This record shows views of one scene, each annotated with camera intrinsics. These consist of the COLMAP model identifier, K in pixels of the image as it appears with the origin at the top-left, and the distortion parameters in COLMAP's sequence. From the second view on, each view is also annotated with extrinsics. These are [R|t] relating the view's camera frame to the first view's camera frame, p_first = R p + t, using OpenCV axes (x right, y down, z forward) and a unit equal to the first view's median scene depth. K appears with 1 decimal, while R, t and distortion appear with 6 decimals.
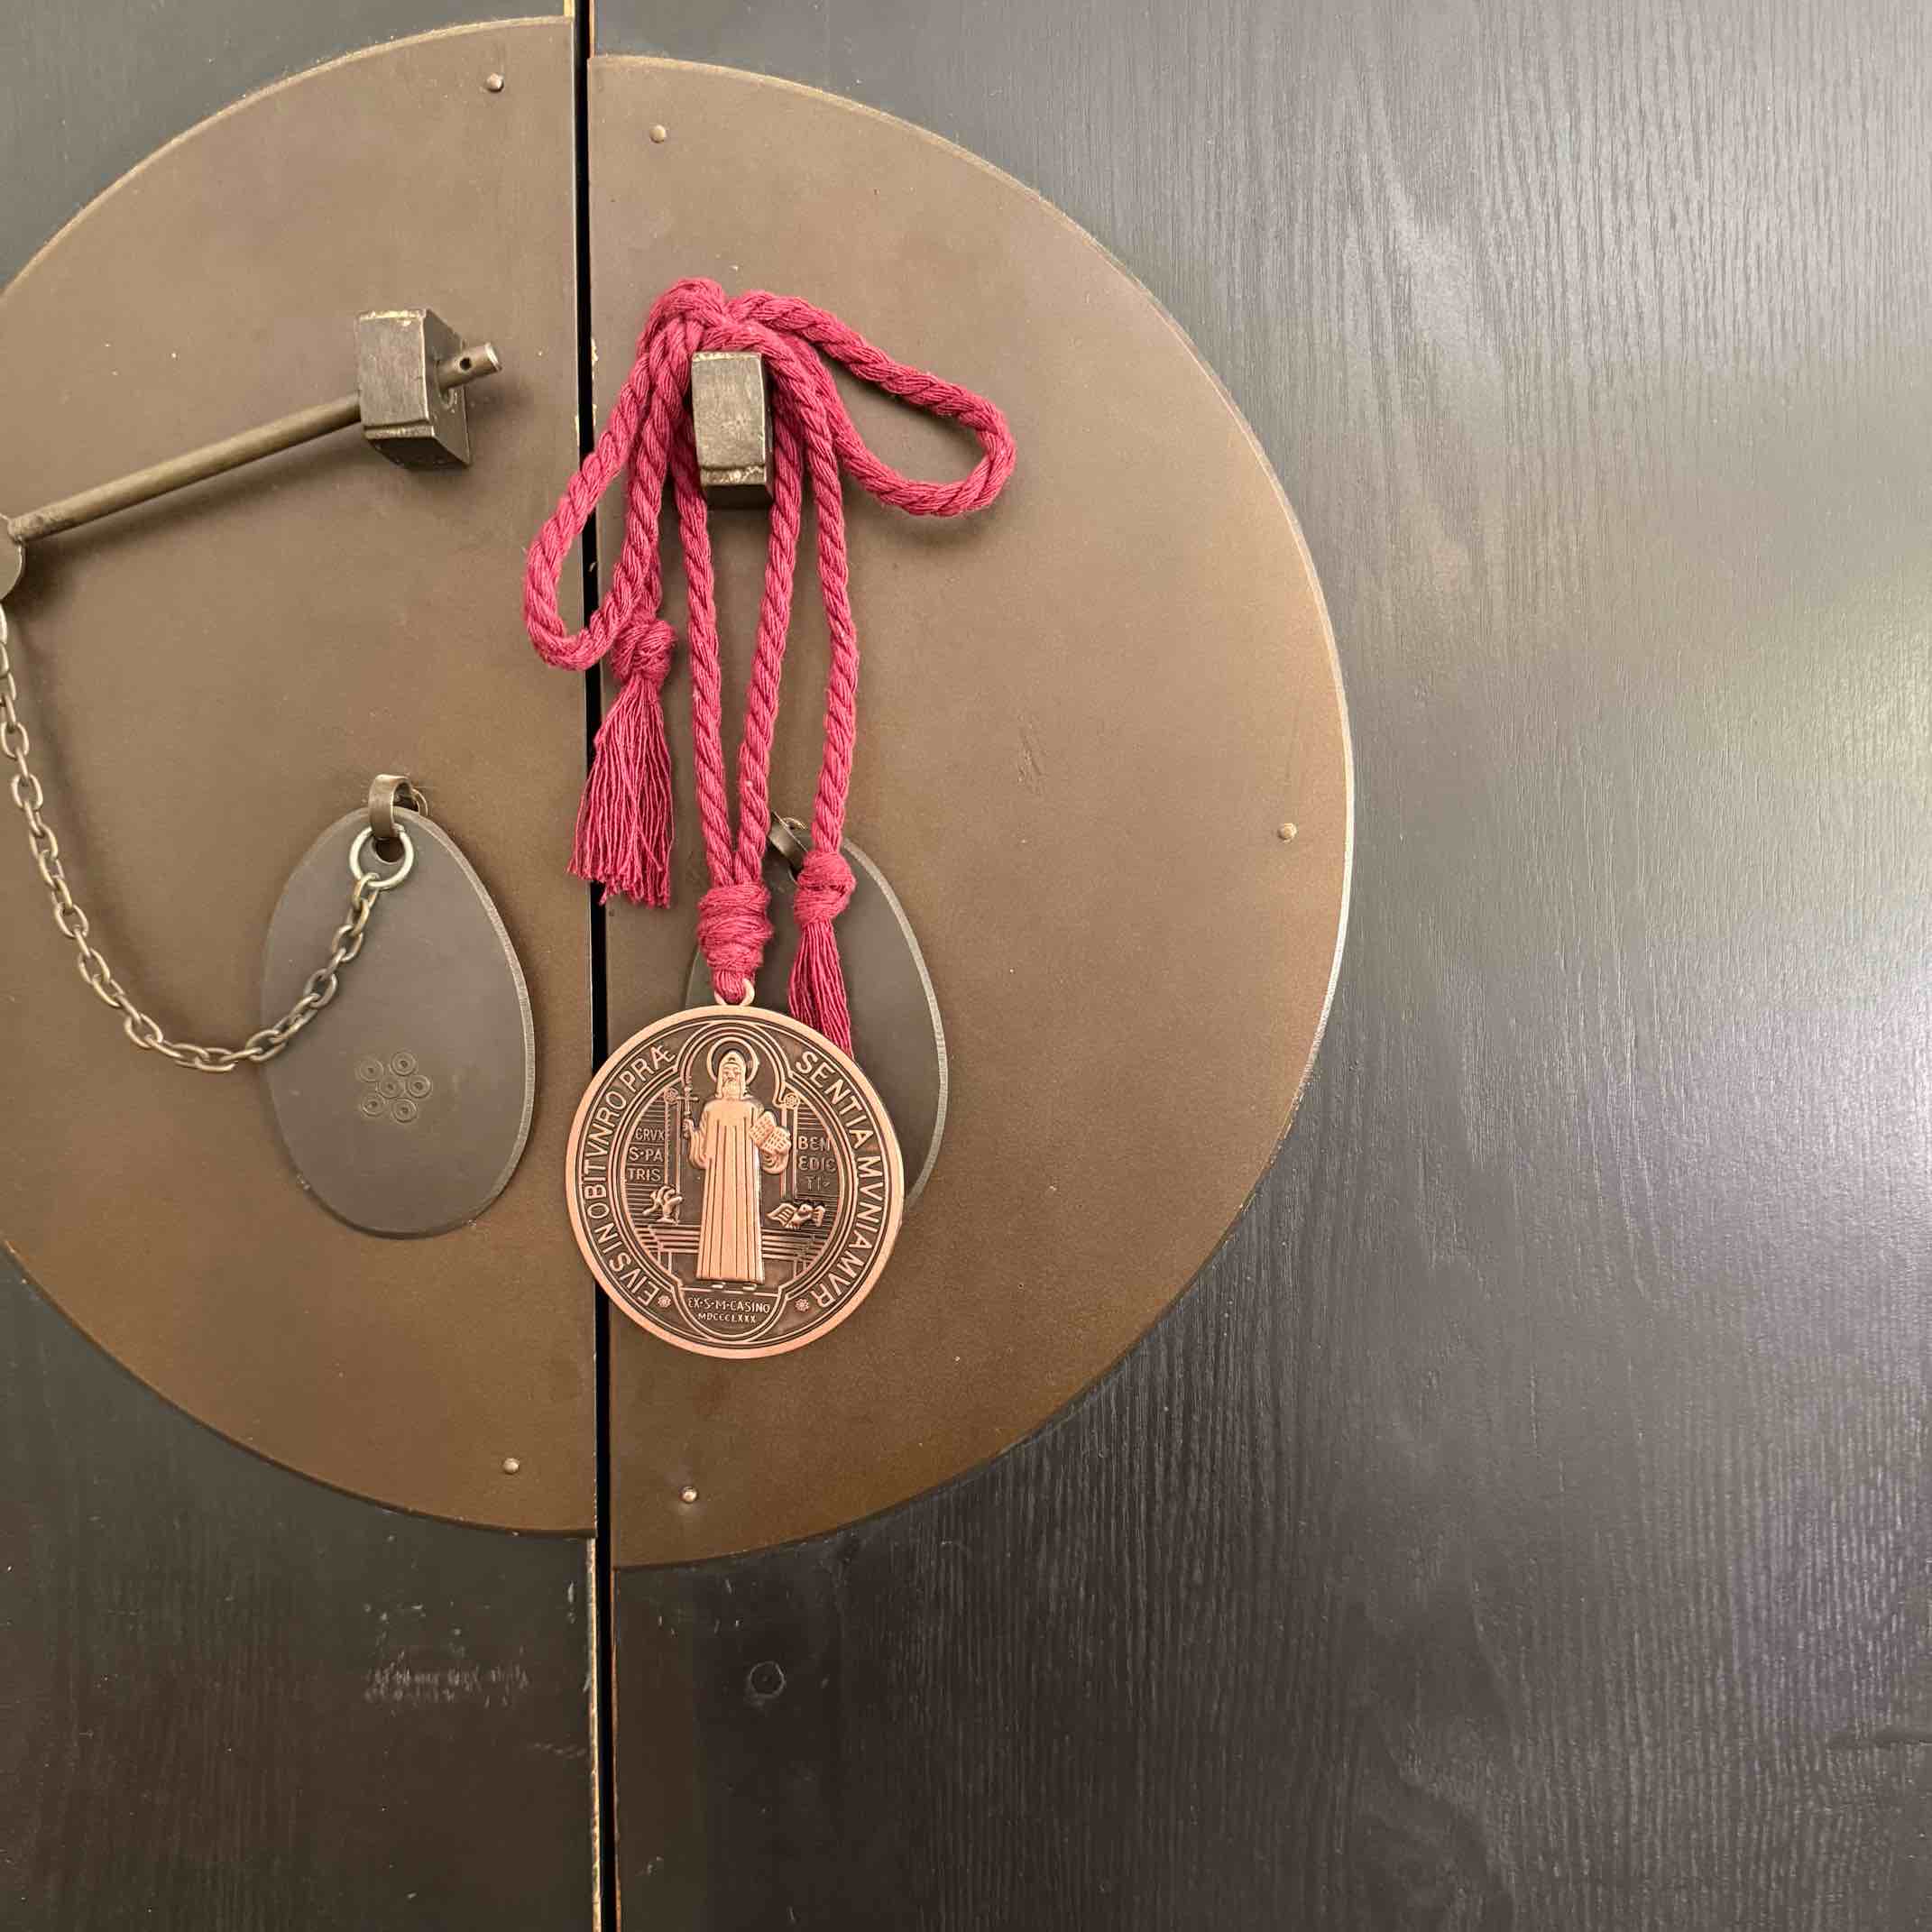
lens RADIAL K [[5625.9, 0, 966.0], [0, 5625.9, 966.0], [0, 0, 1]] dist [0.426127, 0.471020]
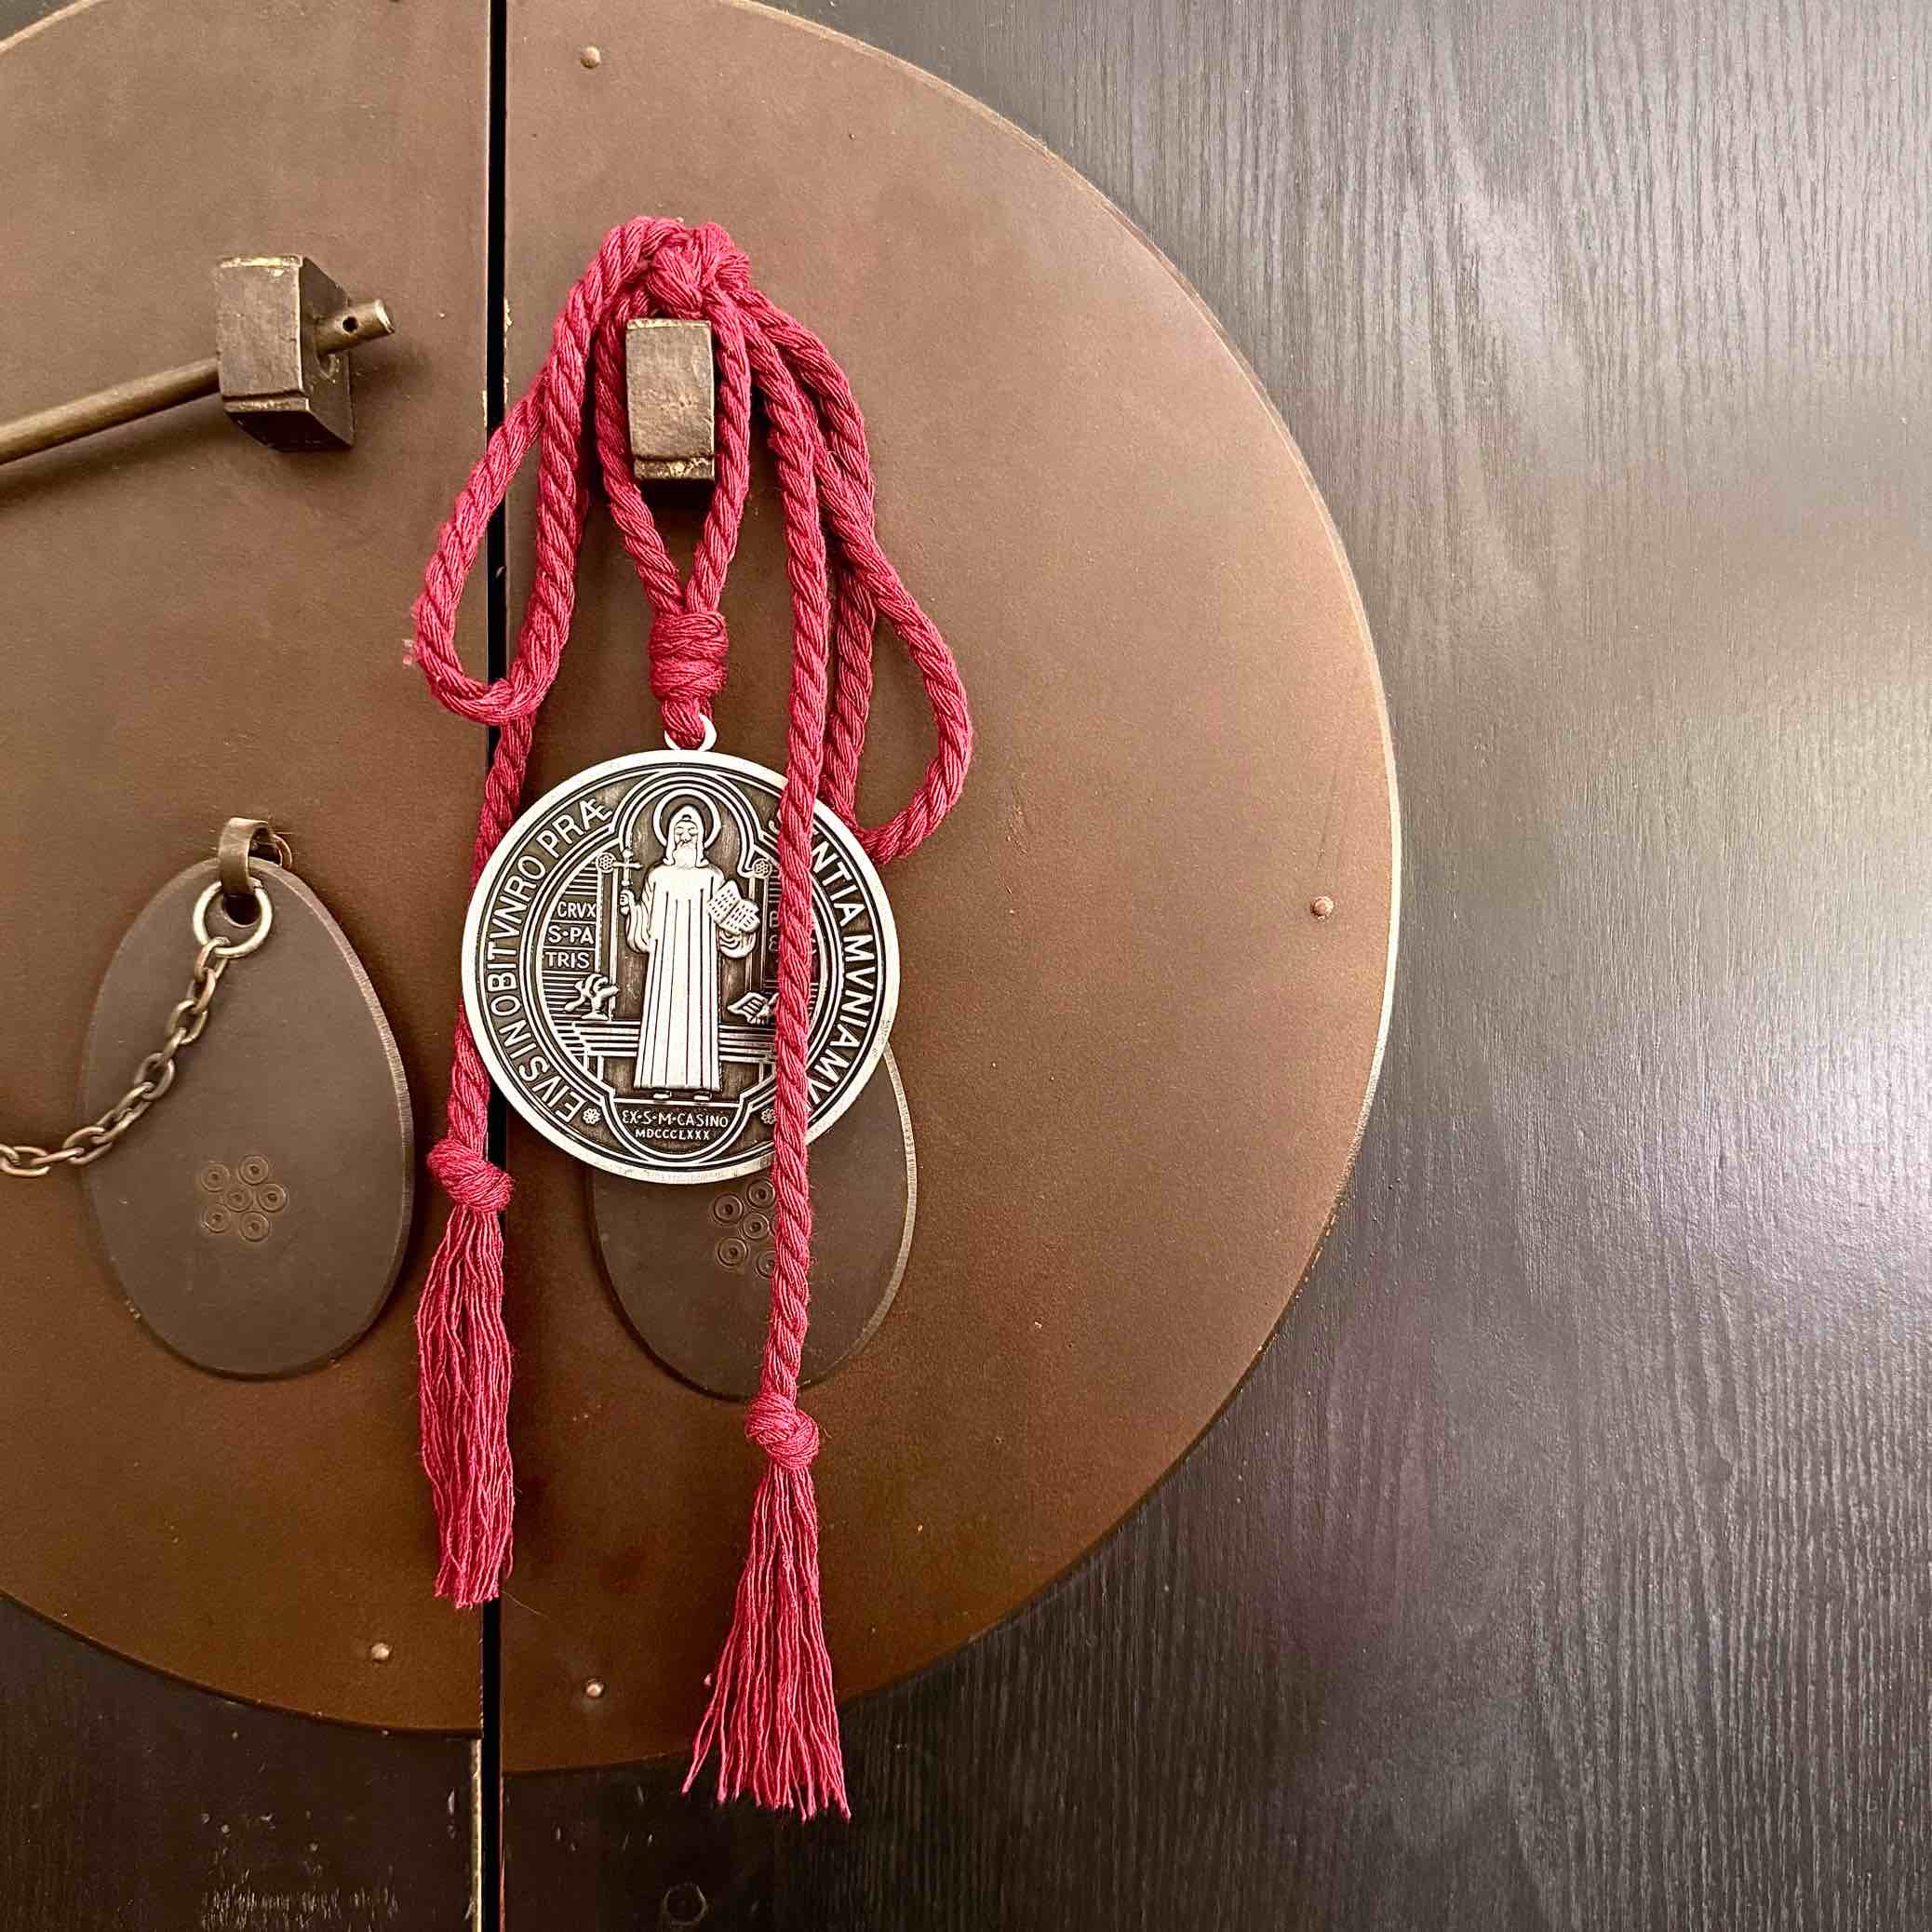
lens RADIAL K [[5625.9, 0, 966.0], [0, 5625.9, 966.0], [0, 0, 1]] dist [0.426127, 0.471020]
pose [[0.999796, 0.019806, 0.003836, 0.000398], [-0.019763, 0.999744, -0.011008, -0.004636], [-0.004053, 0.010930, 0.999932, 0.151354]]
